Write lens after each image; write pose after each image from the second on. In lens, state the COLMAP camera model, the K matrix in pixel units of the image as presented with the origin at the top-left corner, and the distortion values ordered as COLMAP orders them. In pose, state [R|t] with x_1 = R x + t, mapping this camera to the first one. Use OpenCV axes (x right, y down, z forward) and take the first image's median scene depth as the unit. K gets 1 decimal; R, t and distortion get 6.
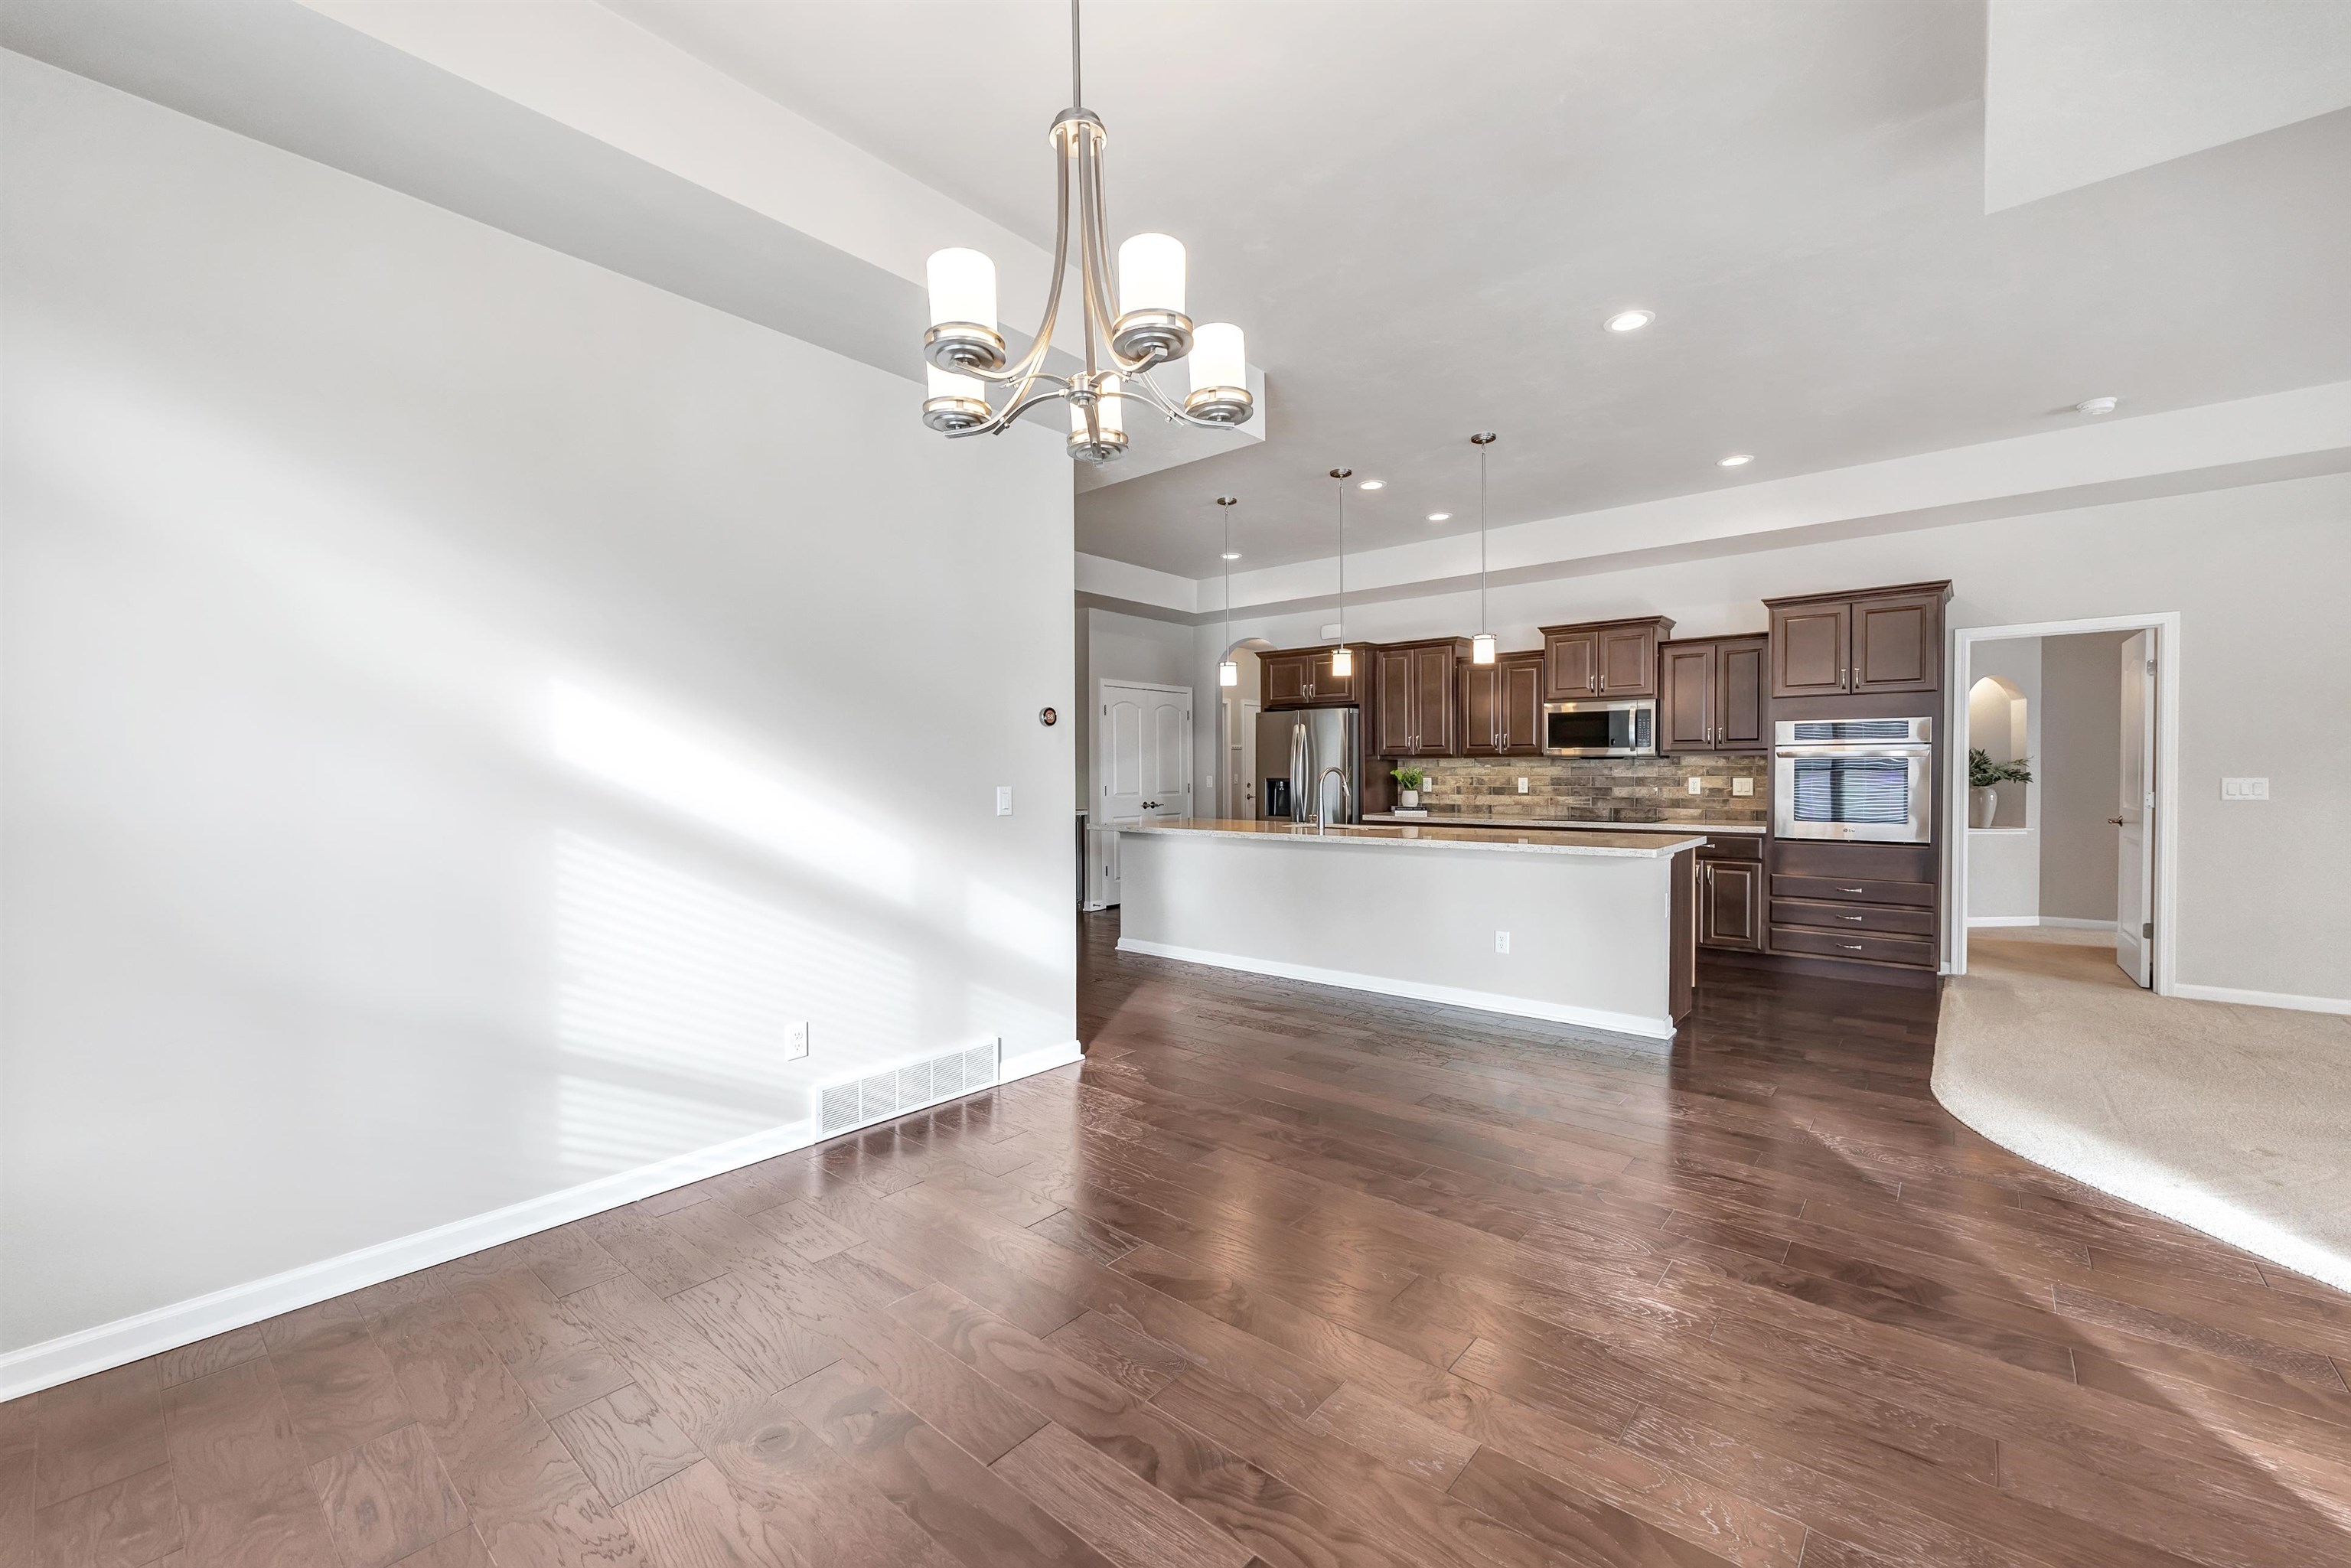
lens RADIAL K [[938.7, 0, 1173.1], [0, 938.7, 786.2], [0, 0, 1]] dist [-0.000214, -0.000016]
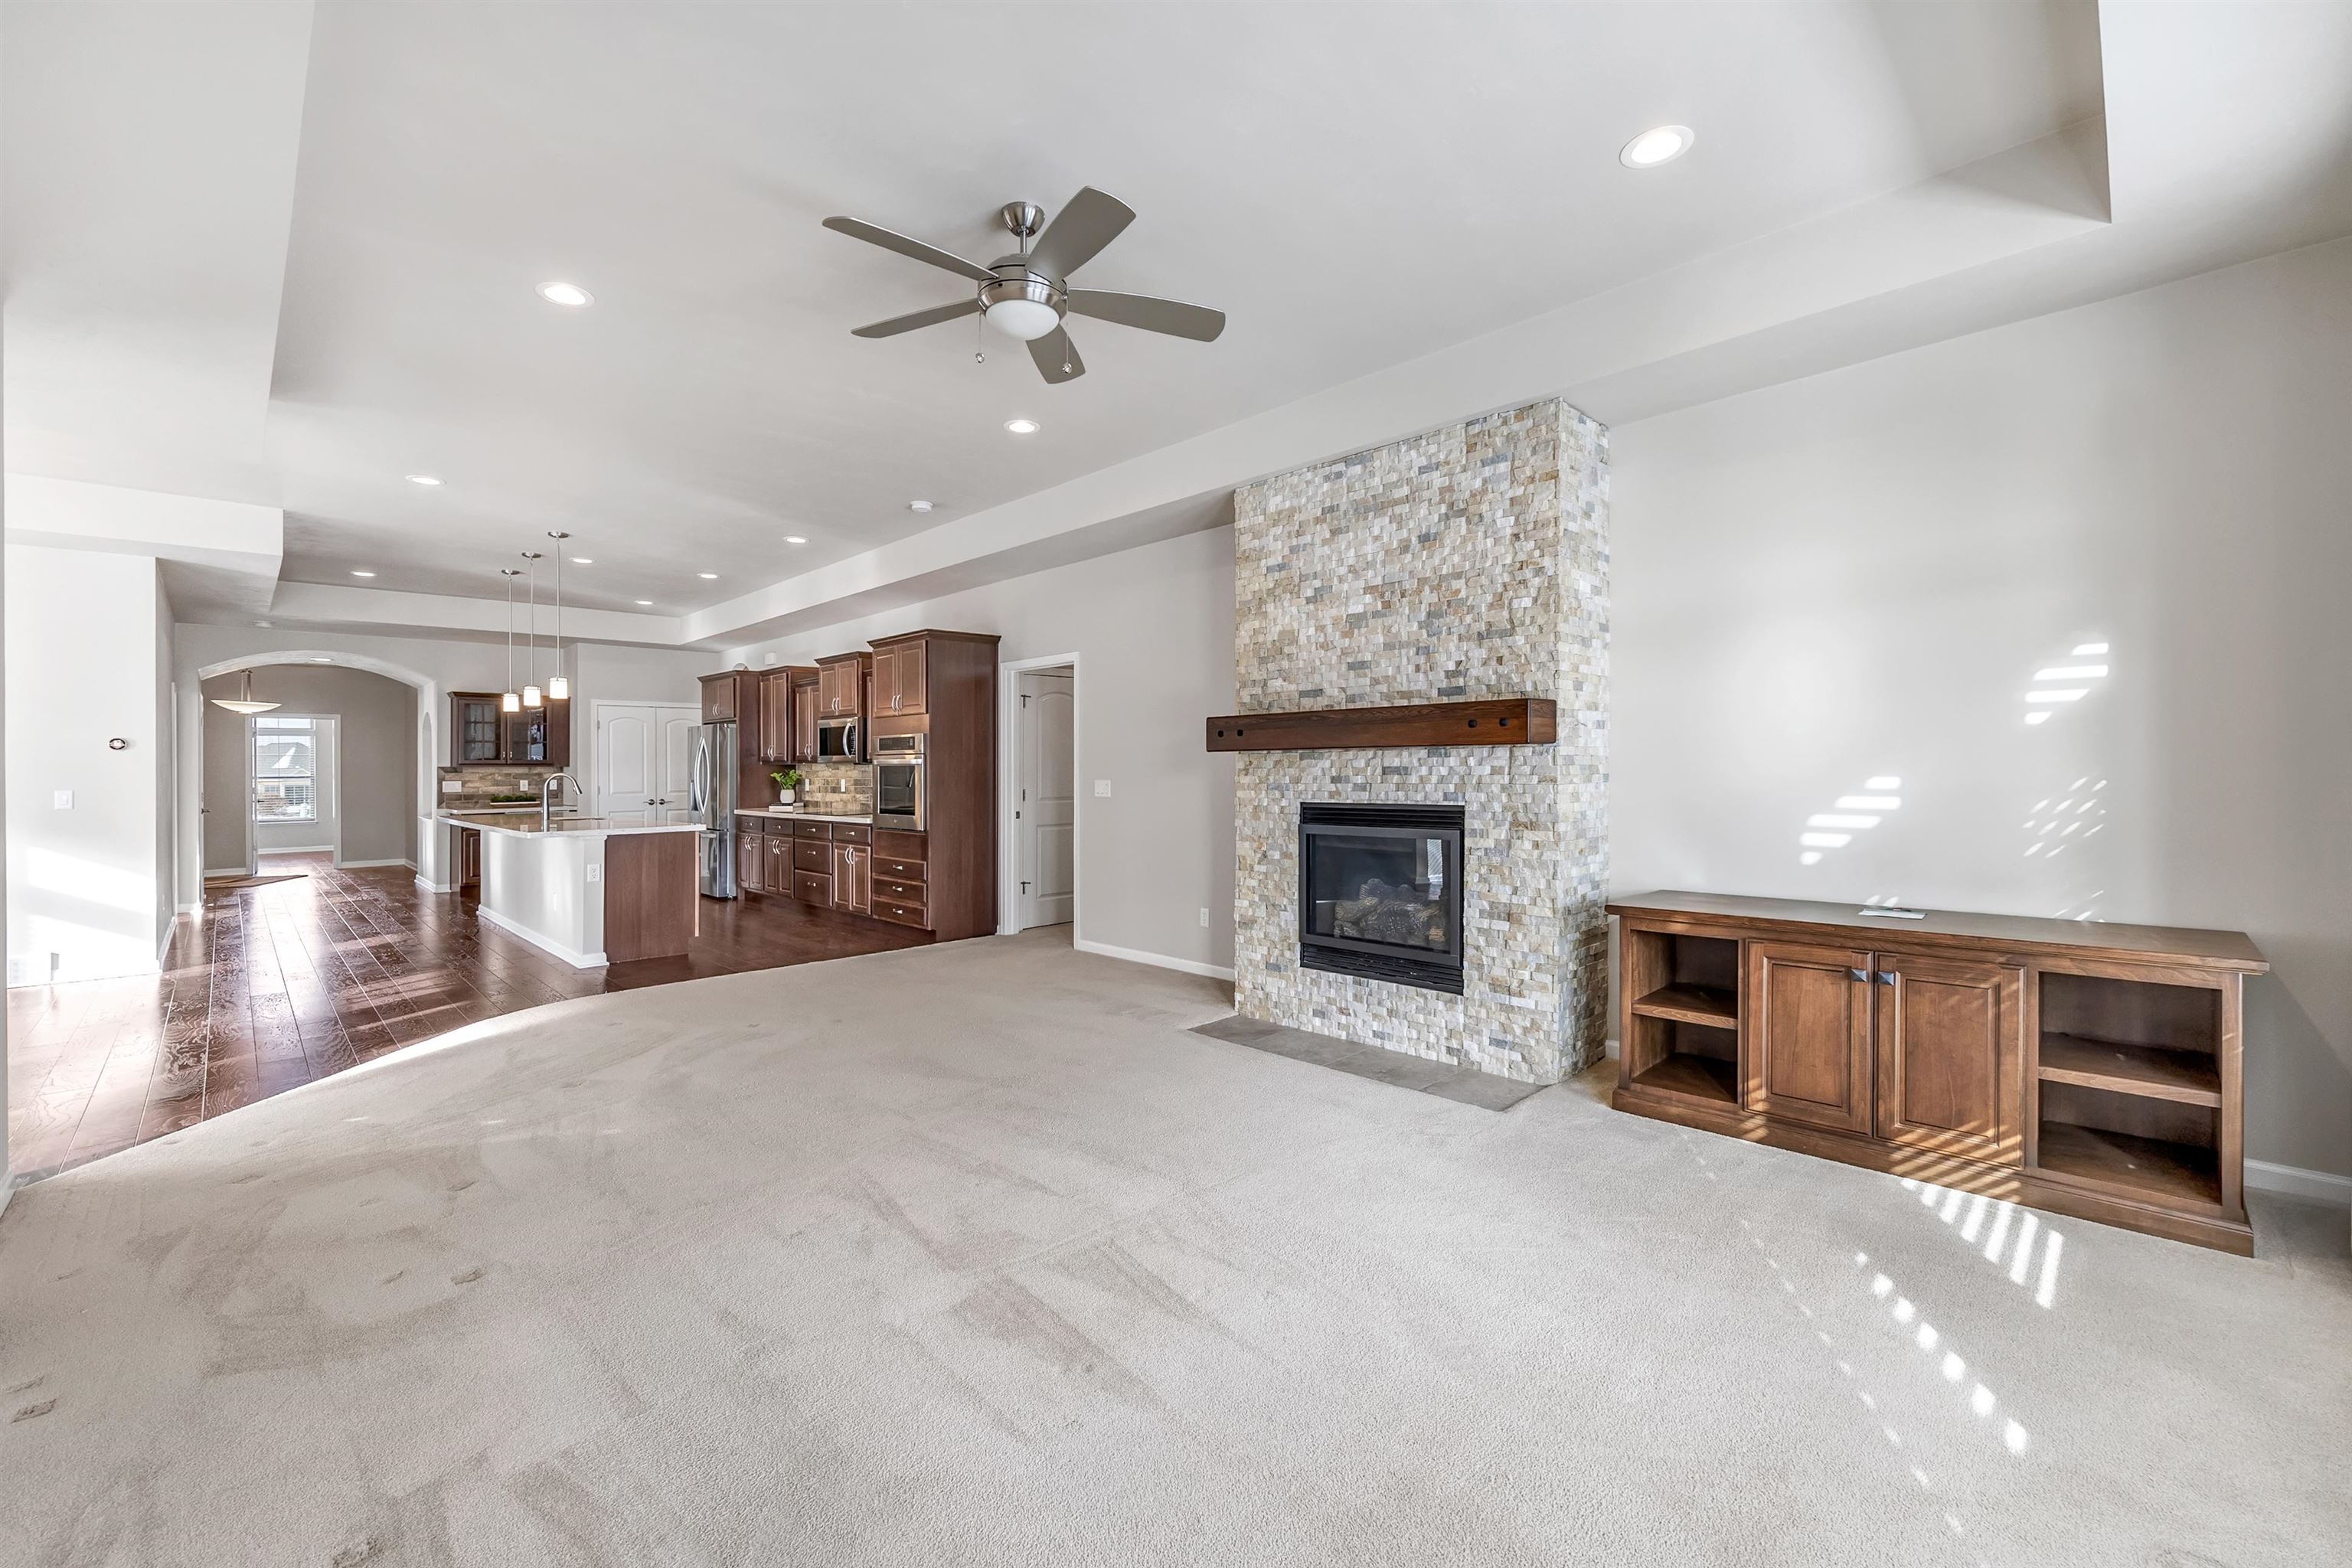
lens RADIAL K [[952.2, 0, 1140.9], [0, 952.2, 748.0], [0, 0, 1]] dist [0.001101, 0.000102]
pose [[0.994696, -0.006786, -0.102638, 0.978925], [0.002956, 0.999295, -0.037428, -0.002293], [0.102820, 0.036926, 0.994014, -0.214215]]
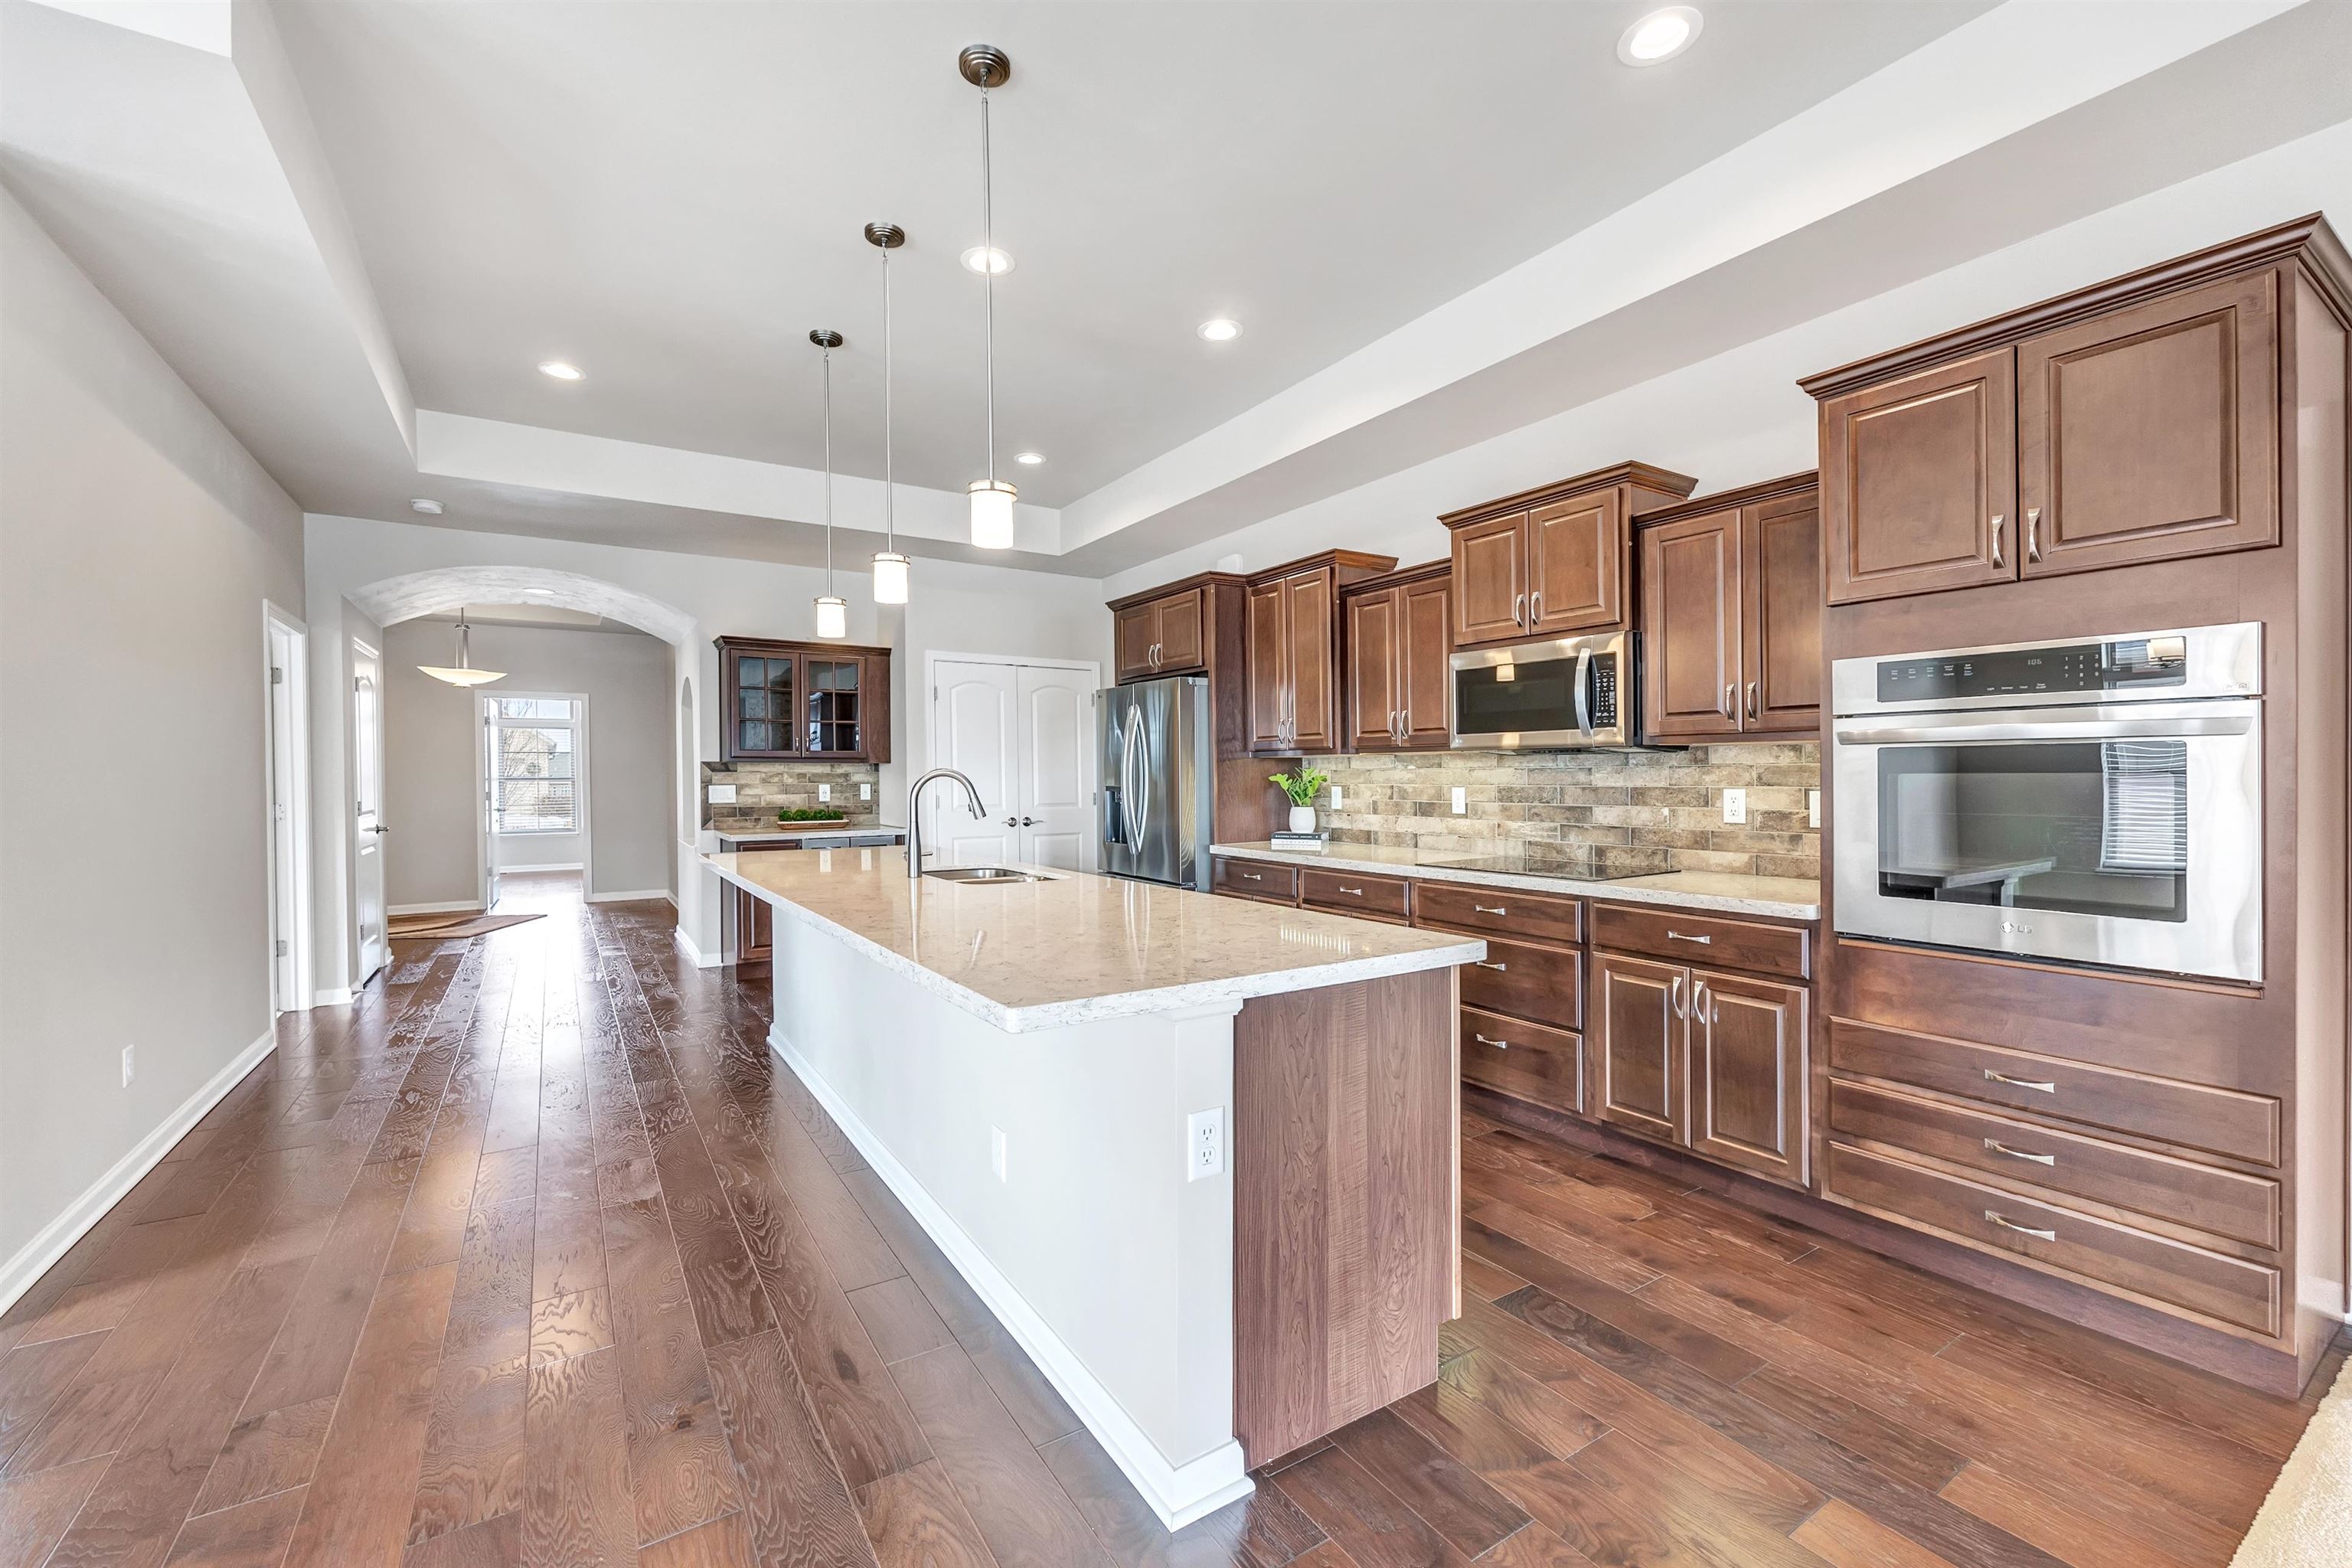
lens RADIAL K [[956.5, 0, 1163.3], [0, 956.5, 780.9], [0, 0, 1]] dist [0.000768, 0.000140]
pose [[0.955200, 0.001948, -0.295956, 0.412895], [-0.005202, 0.999934, -0.010210, -0.006829], [0.295917, 0.011292, 0.955147, 0.426218]]
